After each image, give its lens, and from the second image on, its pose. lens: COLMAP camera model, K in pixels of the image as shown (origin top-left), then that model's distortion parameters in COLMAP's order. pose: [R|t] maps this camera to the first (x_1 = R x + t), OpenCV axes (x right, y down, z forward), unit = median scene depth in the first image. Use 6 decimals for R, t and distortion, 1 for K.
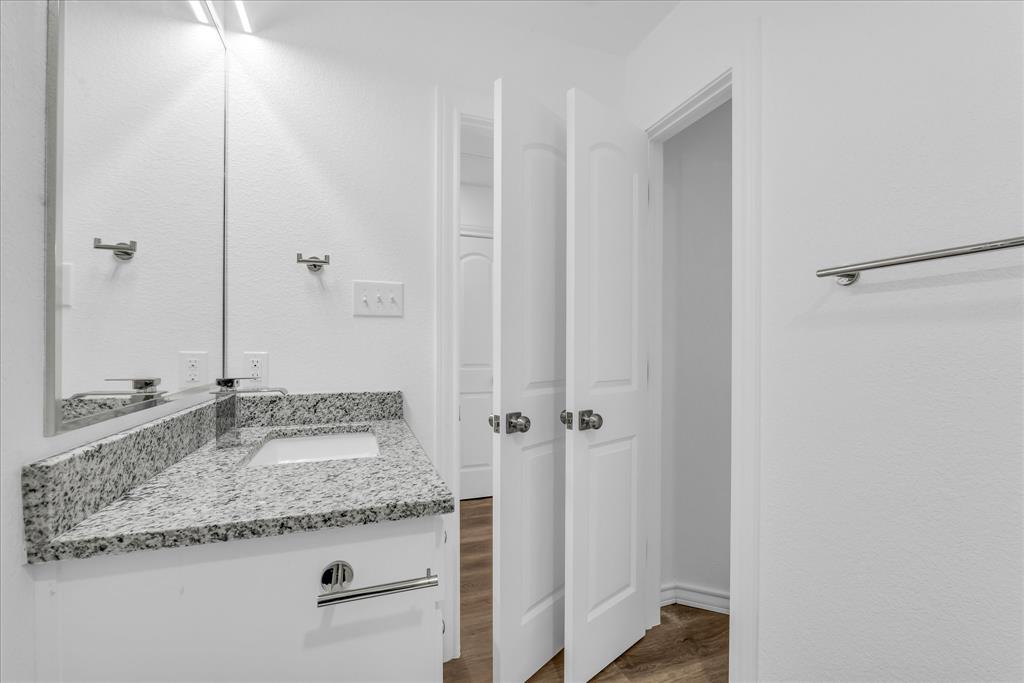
lens RADIAL K [[426.2, 0, 511.2], [0, 426.2, 344.0], [0, 0, 1]] dist [0.007329, -0.000563]
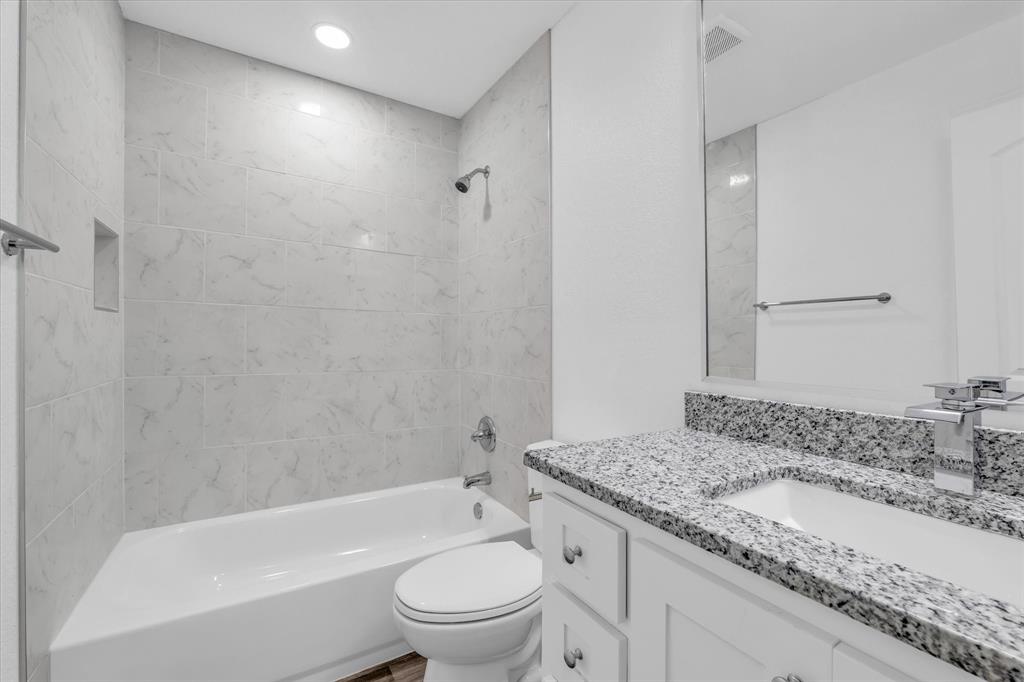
lens RADIAL K [[426.2, 0, 512.6], [0, 426.2, 342.8], [0, 0, 1]] dist [0.007329, -0.000563]
pose [[-0.979674, -0.009476, -0.200370, 0.134484], [-0.008177, 0.999940, -0.007307, 0.038169], [0.200427, -0.005520, -0.979693, 1.935313]]
